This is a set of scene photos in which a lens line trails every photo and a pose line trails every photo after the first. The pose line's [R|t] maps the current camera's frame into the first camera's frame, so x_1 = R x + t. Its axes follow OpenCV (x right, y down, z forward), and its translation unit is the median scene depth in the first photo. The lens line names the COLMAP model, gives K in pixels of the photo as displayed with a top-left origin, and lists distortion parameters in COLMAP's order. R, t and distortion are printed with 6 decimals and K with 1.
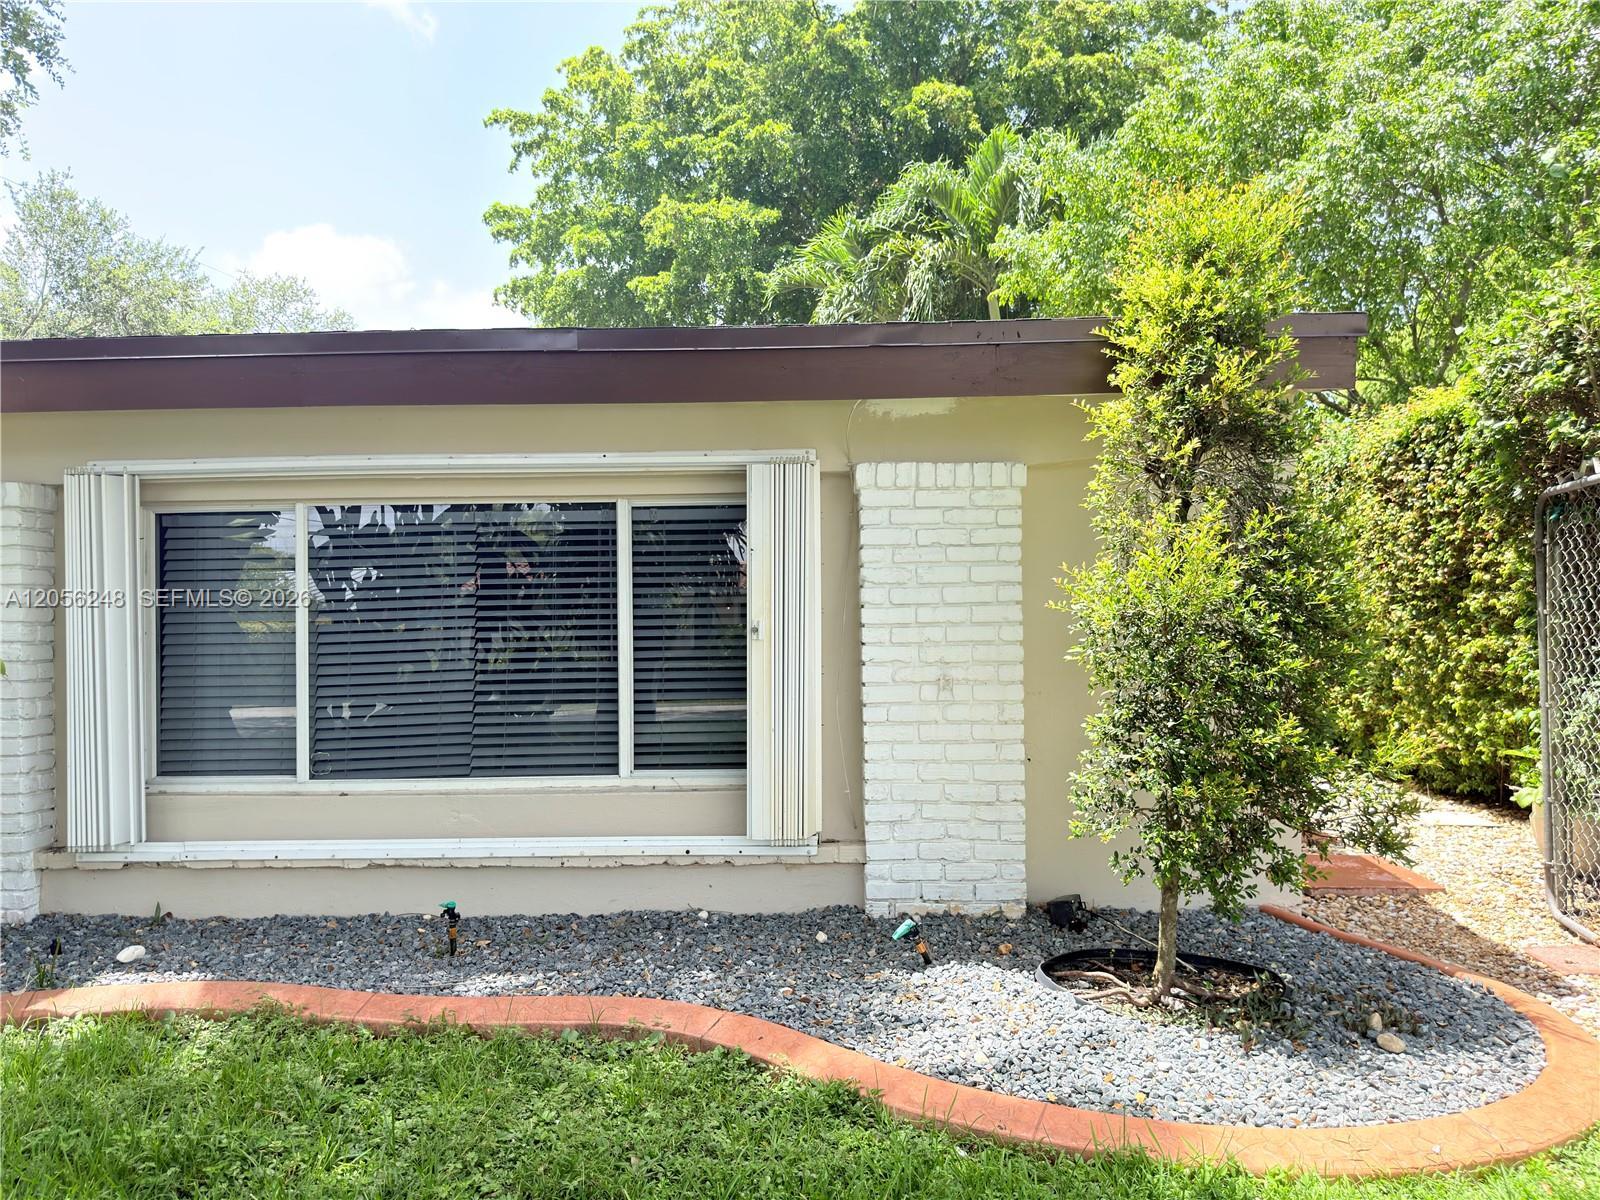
lens RADIAL K [[1136.7, 0, 793.0], [0, 1136.7, 608.0], [0, 0, 1]] dist [0.052282, -0.077124]
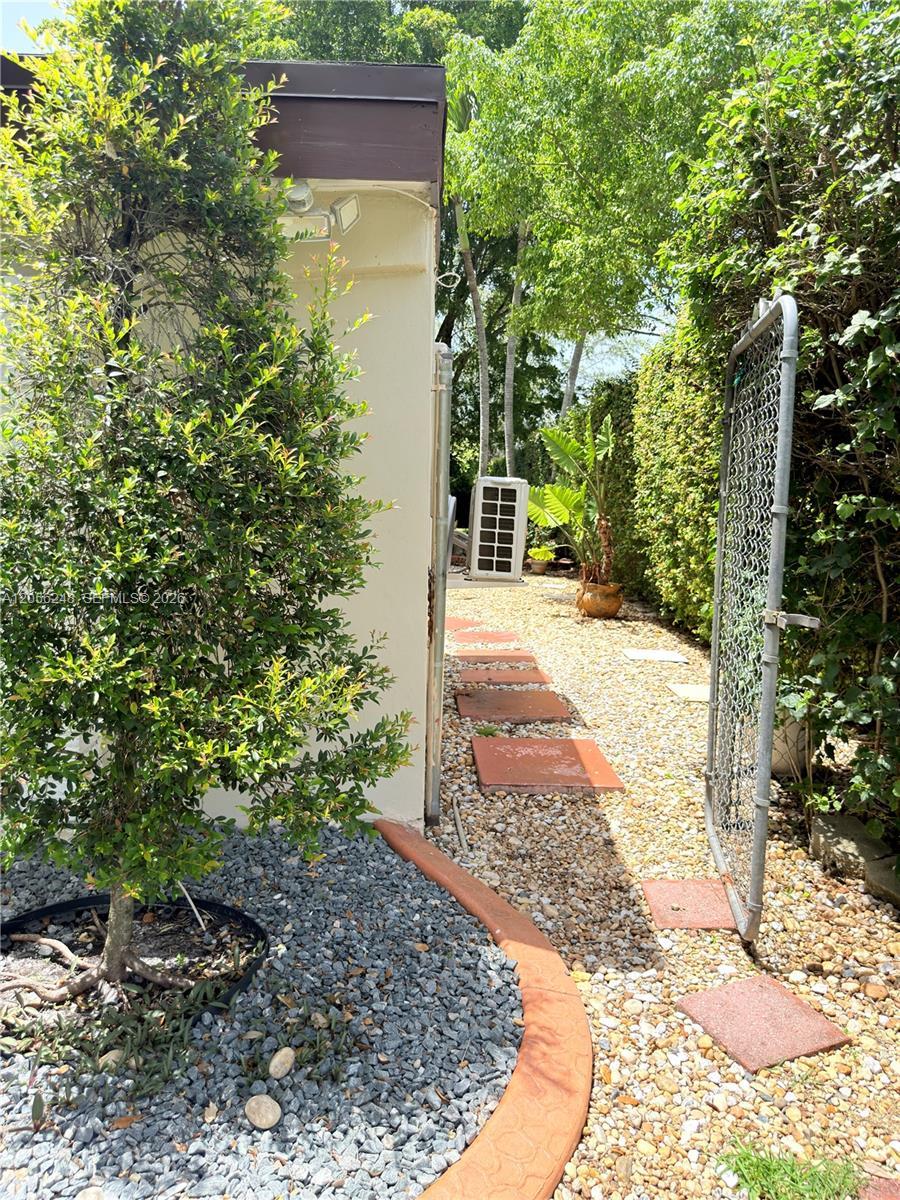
lens RADIAL K [[852.6, 0, 446.6], [0, 852.6, 599.6], [0, 0, 1]] dist [0.052282, -0.077124]
pose [[0.998000, 0.019793, 0.060042, 0.398231], [-0.027622, 0.990795, 0.132522, 0.002495], [-0.056866, -0.133916, 0.989360, 0.350142]]
